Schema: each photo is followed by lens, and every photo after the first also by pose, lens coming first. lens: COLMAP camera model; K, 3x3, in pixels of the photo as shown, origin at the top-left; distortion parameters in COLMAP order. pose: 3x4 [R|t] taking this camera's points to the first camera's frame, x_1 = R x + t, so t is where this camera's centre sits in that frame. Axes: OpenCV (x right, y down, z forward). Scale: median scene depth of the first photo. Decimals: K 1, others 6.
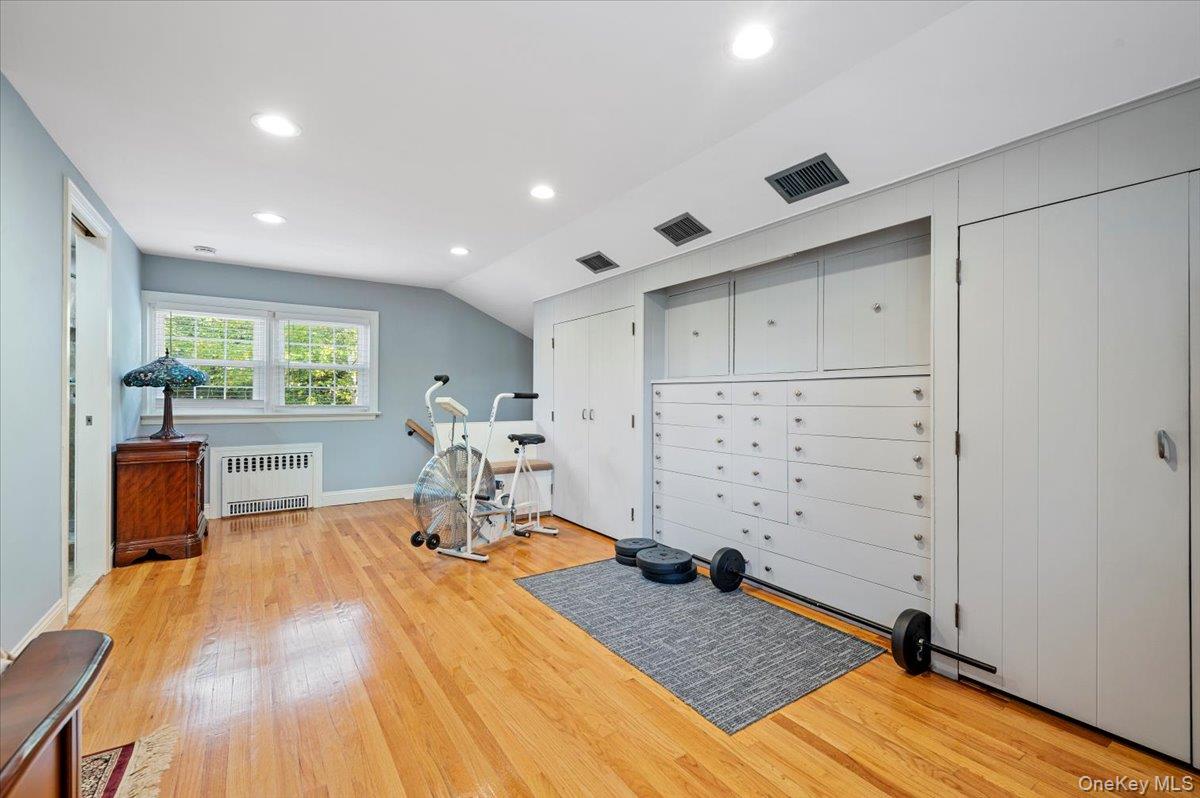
lens RADIAL K [[513.2, 0, 600.0], [0, 513.2, 399.0], [0, 0, 1]] dist [0.022344, -0.010766]
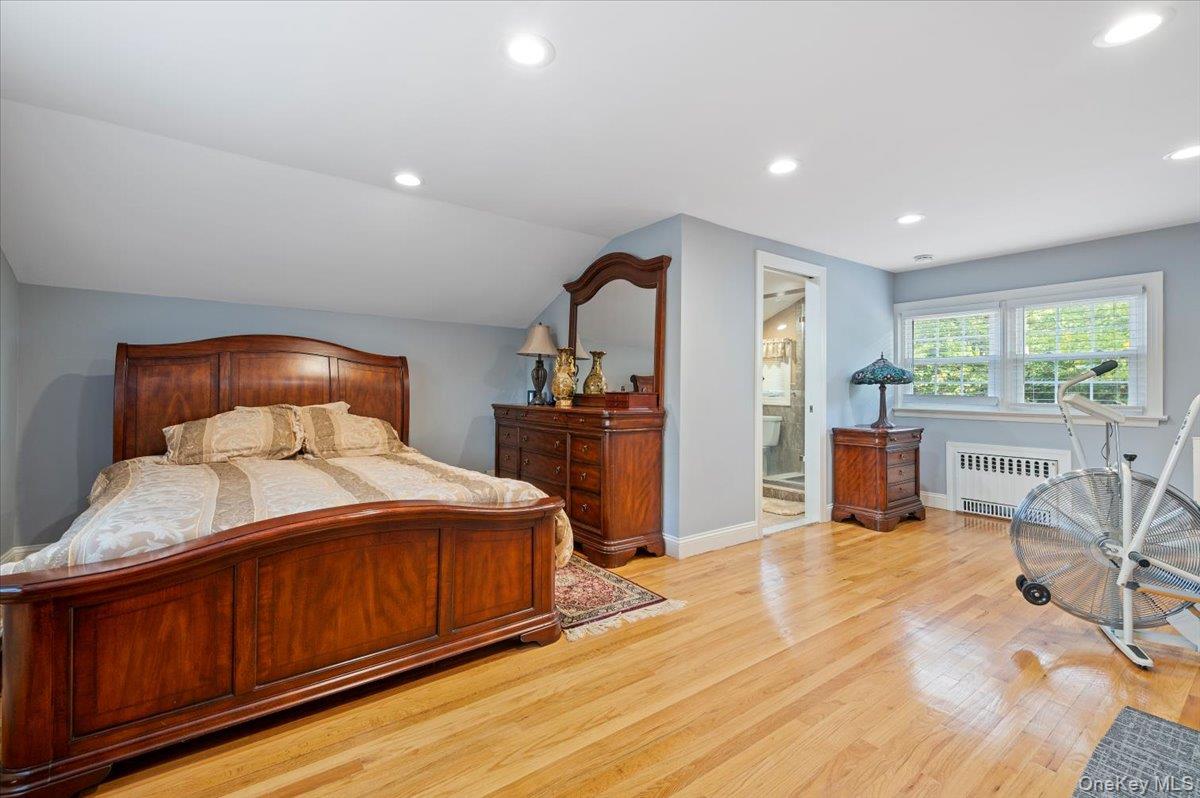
lens RADIAL K [[513.2, 0, 600.0], [0, 513.2, 399.0], [0, 0, 1]] dist [0.022344, -0.010766]
pose [[0.039889, 0.014075, -0.999105, 0.322072], [-0.008972, 0.999866, 0.013728, -0.000525], [0.999164, 0.008416, 0.040010, 0.309950]]
